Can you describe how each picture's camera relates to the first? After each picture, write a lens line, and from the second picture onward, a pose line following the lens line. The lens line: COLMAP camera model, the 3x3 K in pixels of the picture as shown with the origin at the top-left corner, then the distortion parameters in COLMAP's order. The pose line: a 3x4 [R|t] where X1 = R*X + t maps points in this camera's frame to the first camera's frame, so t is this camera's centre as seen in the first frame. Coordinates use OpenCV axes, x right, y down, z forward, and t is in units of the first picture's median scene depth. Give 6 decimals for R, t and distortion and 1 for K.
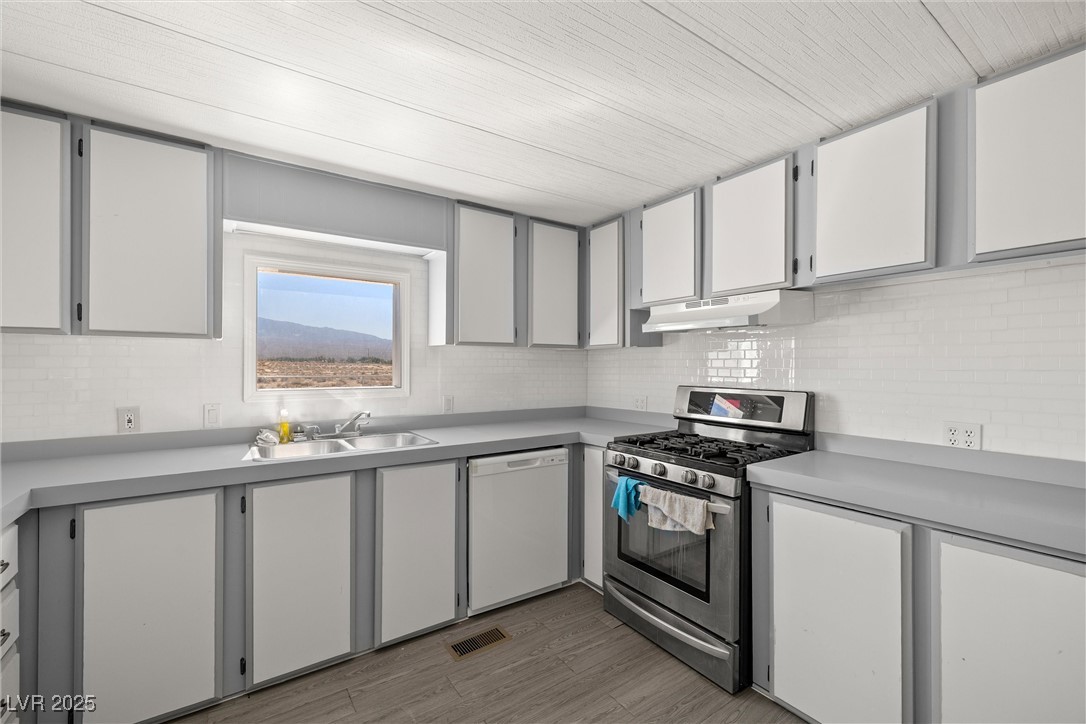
lens RADIAL K [[456.1, 0, 545.2], [0, 456.1, 365.5], [0, 0, 1]] dist [-0.002822, -0.000485]
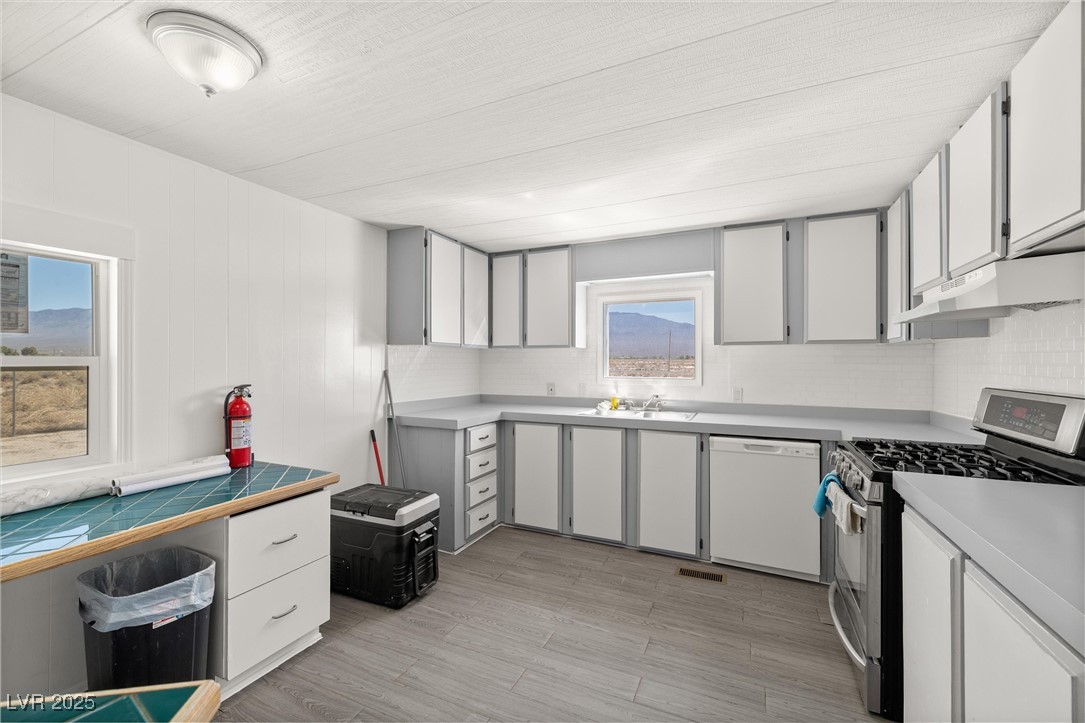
lens RADIAL K [[462.8, 0, 536.9], [0, 462.8, 360.8], [0, 0, 1]] dist [0.000310, 0.000214]
pose [[0.496792, -0.003880, -0.867861, 0.717856], [-0.000419, 0.999989, -0.004710, 0.003720], [0.867869, 0.002703, 0.496785, -0.054718]]
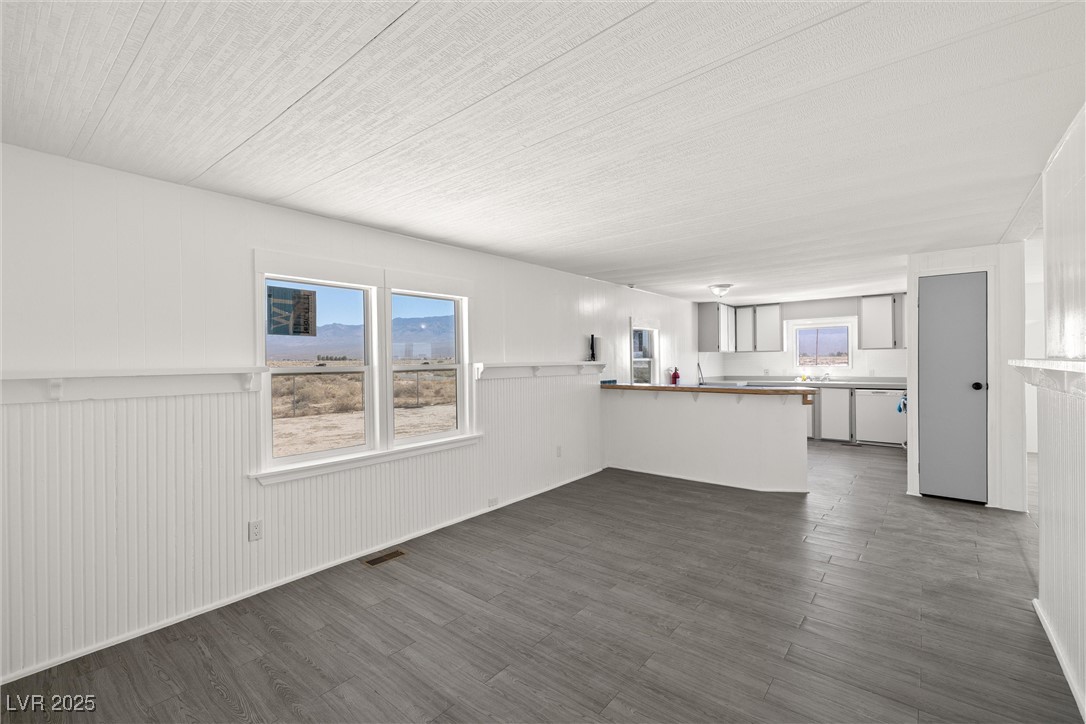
lens RADIAL K [[463.2, 0, 537.4], [0, 463.2, 361.3], [0, 0, 1]] dist [0.000310, 0.000214]
pose [[0.254955, -0.007000, -0.966927, 2.219843], [0.009785, 0.999941, -0.004659, 0.019611], [0.966903, -0.008274, 0.255009, -1.758066]]
